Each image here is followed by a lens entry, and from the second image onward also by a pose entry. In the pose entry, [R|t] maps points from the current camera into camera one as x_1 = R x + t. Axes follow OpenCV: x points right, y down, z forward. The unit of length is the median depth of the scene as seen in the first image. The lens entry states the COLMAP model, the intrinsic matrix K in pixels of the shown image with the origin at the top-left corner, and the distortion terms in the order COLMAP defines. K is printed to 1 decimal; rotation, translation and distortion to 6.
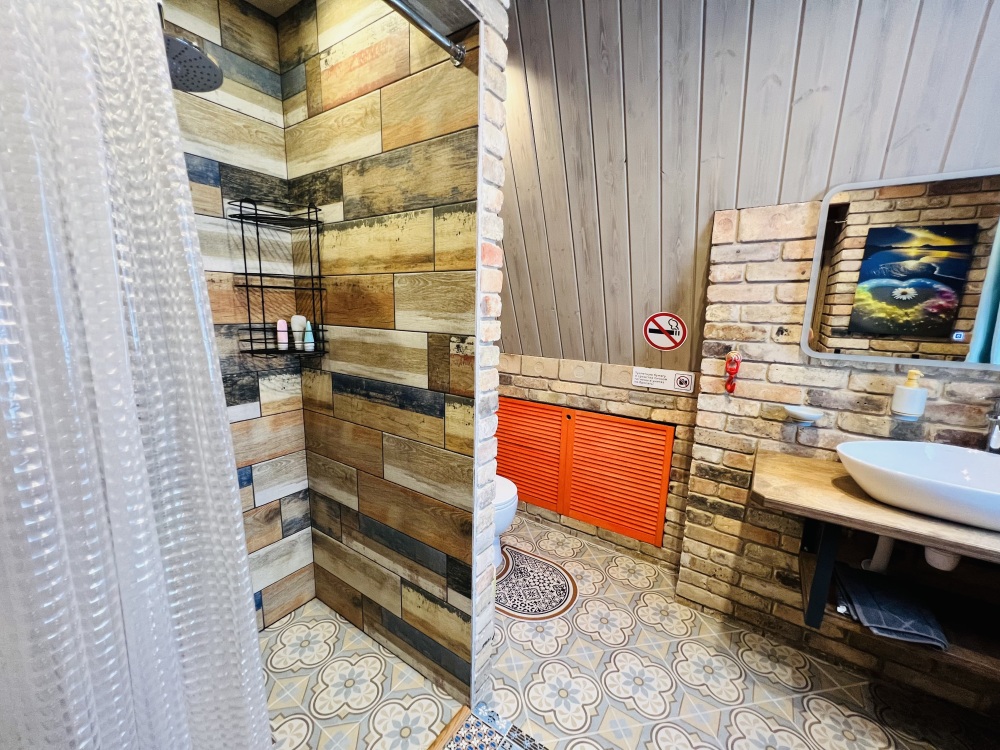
lens RADIAL K [[400.0, 0, 499.7], [0, 400.0, 377.8], [0, 0, 1]] dist [-0.002701, 0.000009]
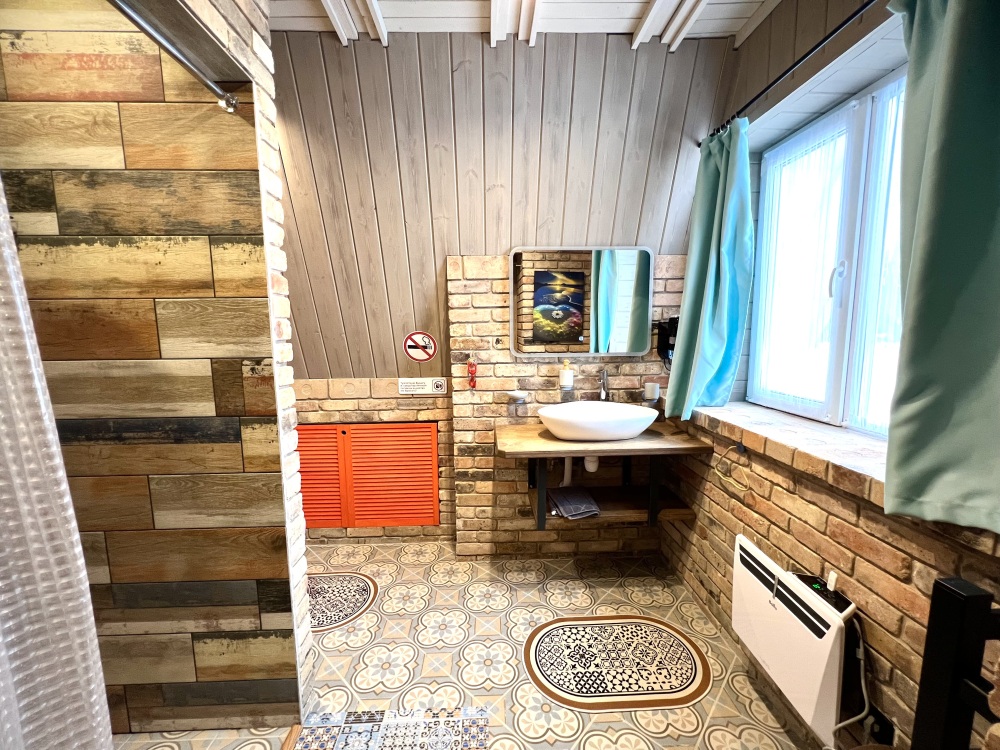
lens RADIAL K [[400.0, 0, 499.7], [0, 400.0, 377.8], [0, 0, 1]] dist [-0.002701, 0.000009]
pose [[0.805036, -0.101132, 0.584542, -0.153450], [0.132447, 0.991130, -0.010931, 0.031923], [-0.578252, 0.086220, 0.811290, -0.170202]]
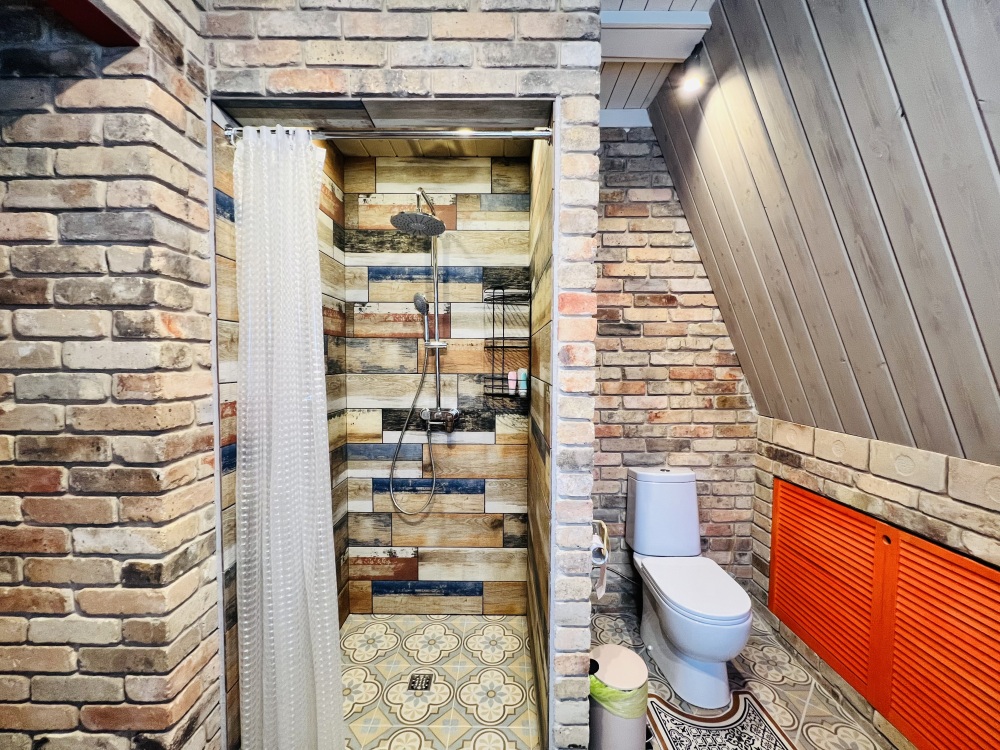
lens RADIAL K [[400.0, 0, 499.7], [0, 400.0, 377.8], [0, 0, 1]] dist [-0.002701, 0.000009]
pose [[0.559740, 0.015807, -0.828518, 0.521615], [-0.139164, 0.987411, -0.075180, -0.022032], [0.816900, 0.157382, 0.554893, 0.254242]]
